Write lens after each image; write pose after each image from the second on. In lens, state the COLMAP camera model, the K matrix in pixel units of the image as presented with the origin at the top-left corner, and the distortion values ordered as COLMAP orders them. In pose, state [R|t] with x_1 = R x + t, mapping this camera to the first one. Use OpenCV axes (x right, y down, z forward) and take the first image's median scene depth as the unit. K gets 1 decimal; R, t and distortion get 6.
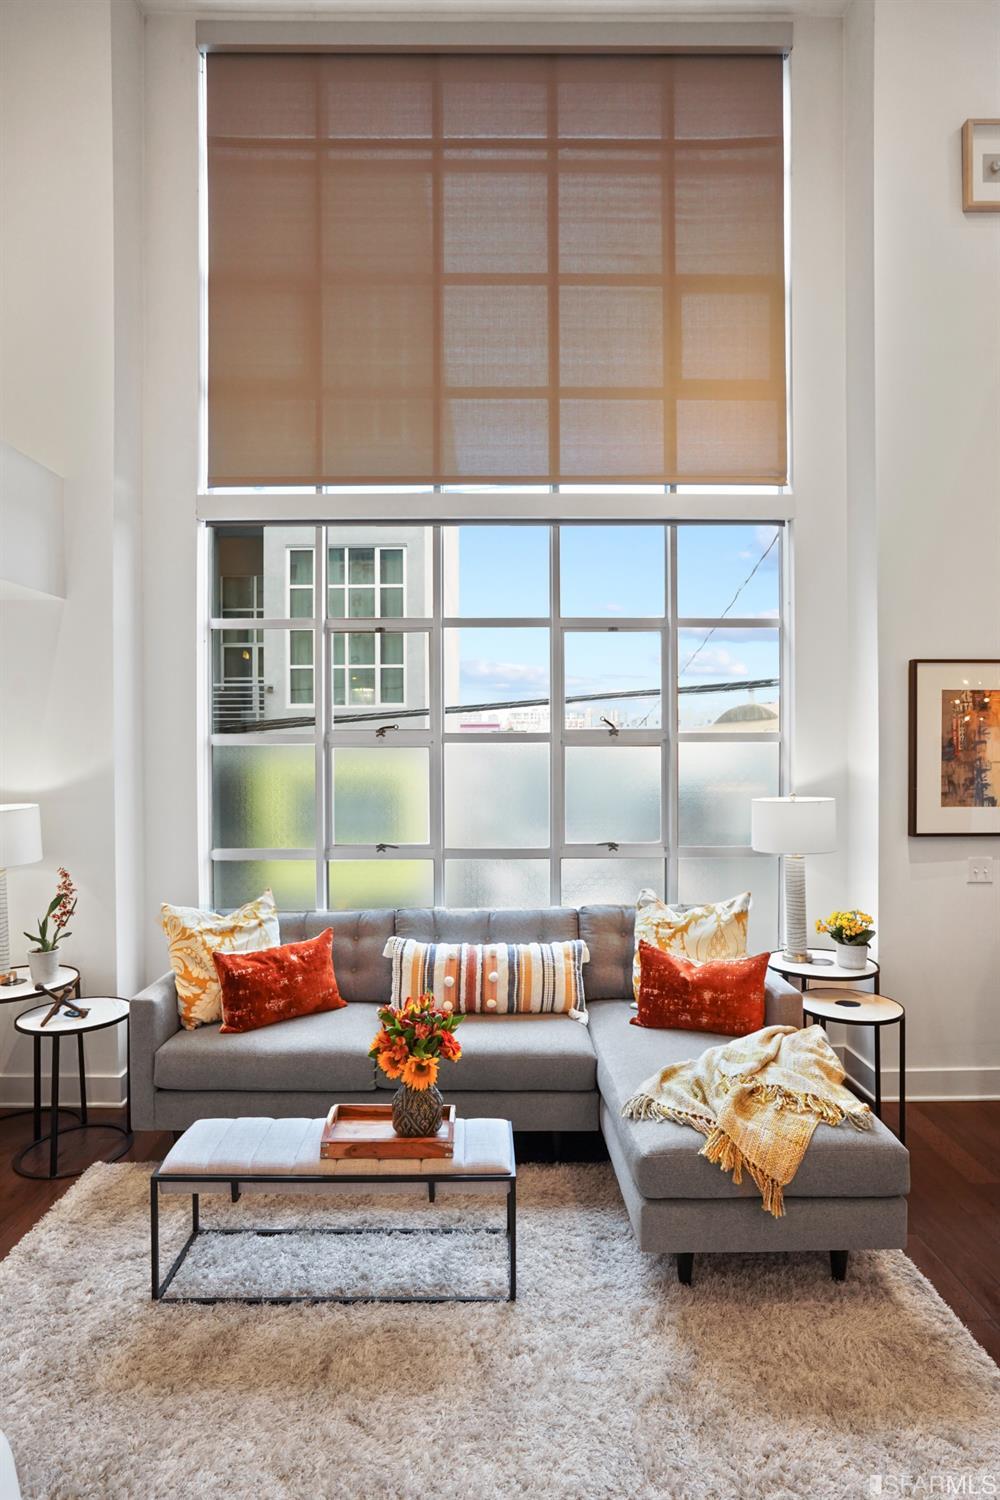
lens RADIAL K [[781.5, 0, 498.3], [0, 781.5, 750.7], [0, 0, 1]] dist [-0.035333, 0.016199]
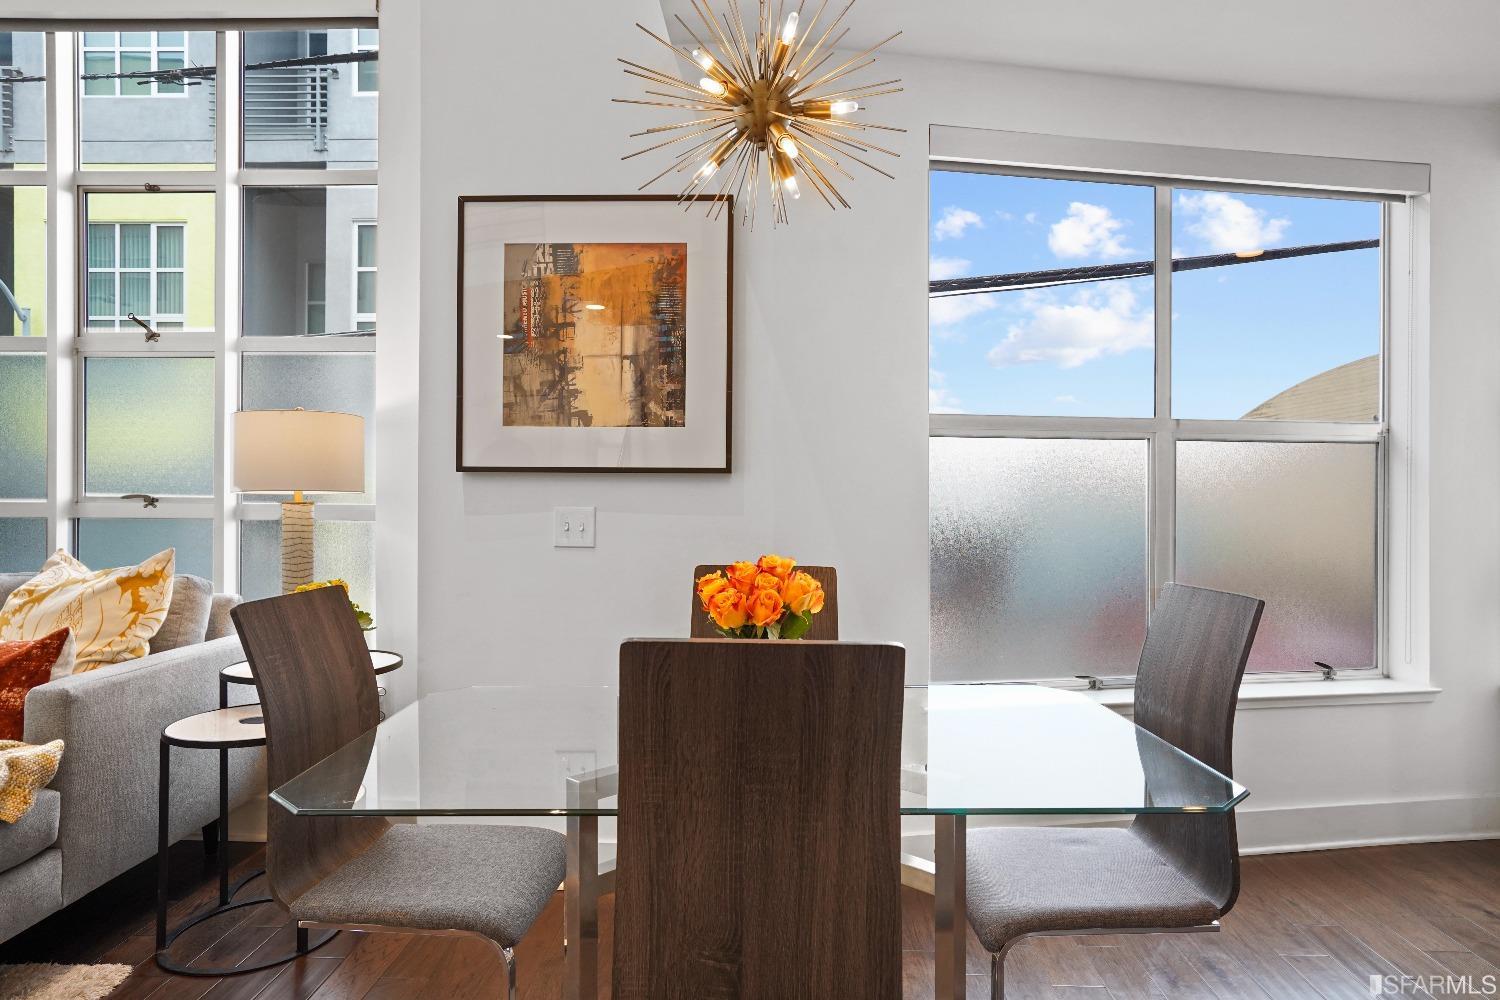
lens RADIAL K [[902.1, 0, 741.4], [0, 902.1, 495.7], [0, 0, 1]] dist [-0.003707, 0.011392]
pose [[0.997634, 0.009661, -0.068064, 0.884288], [-0.010161, 0.999924, -0.007003, 0.144032], [0.067991, 0.007678, 0.997656, 0.291198]]
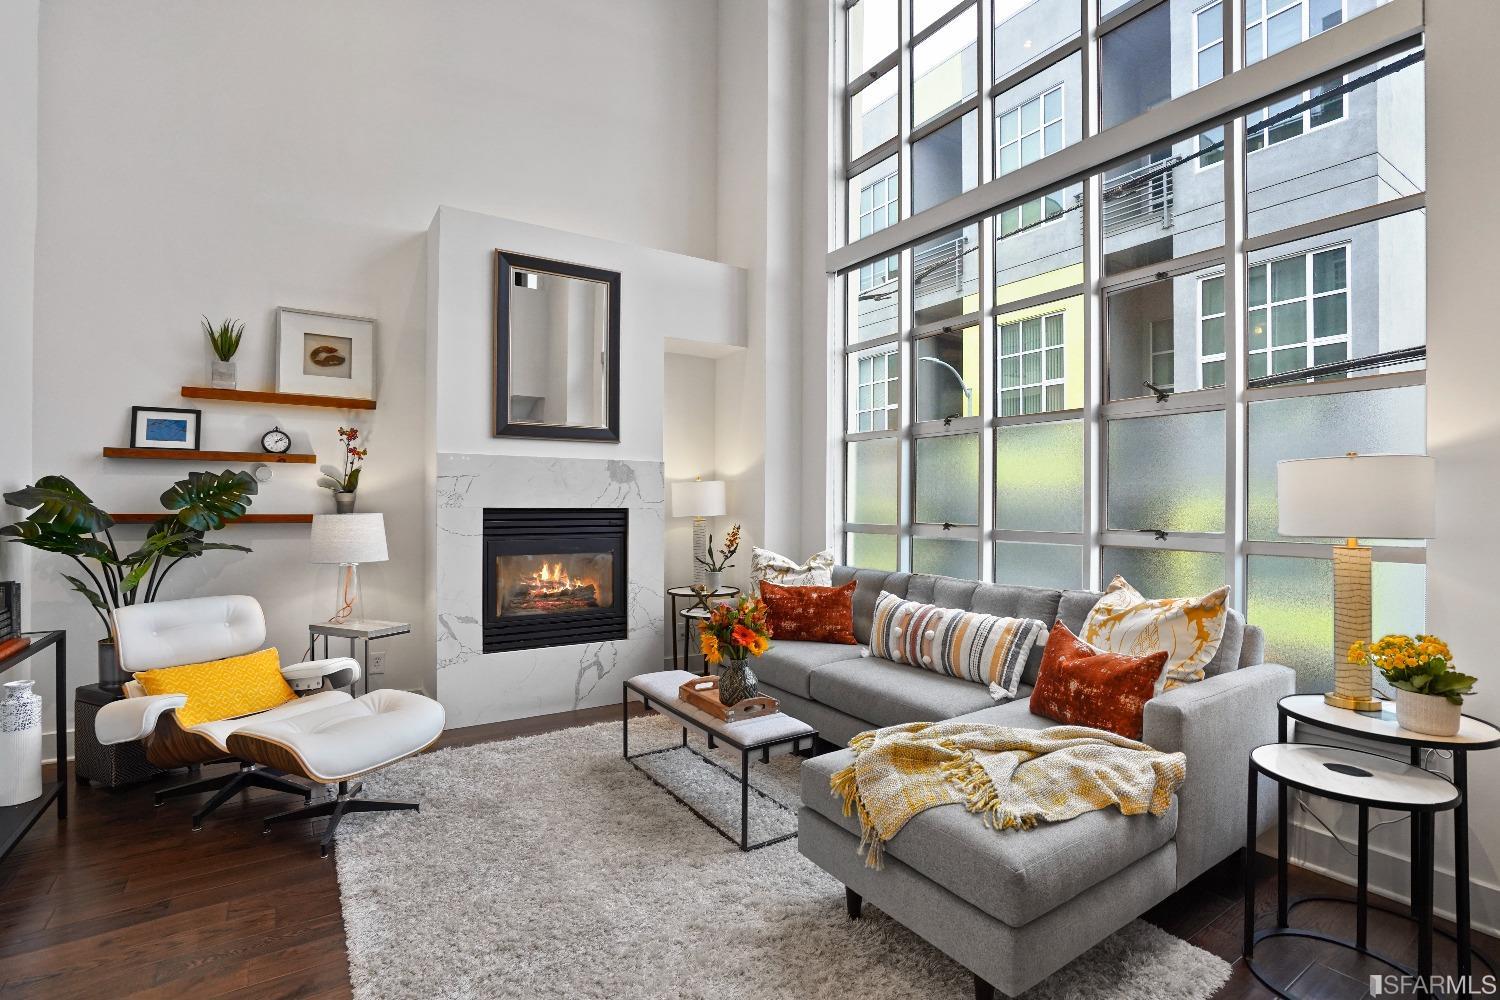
lens RADIAL K [[703.6, 0, 747.0], [0, 703.6, 498.9], [0, 0, 1]] dist [-0.049000, 0.018329]
pose [[0.535251, 0.002593, -0.844689, 0.651876], [-0.014732, 0.999872, -0.006266, 0.116147], [0.844565, 0.015798, 0.535220, 0.284733]]
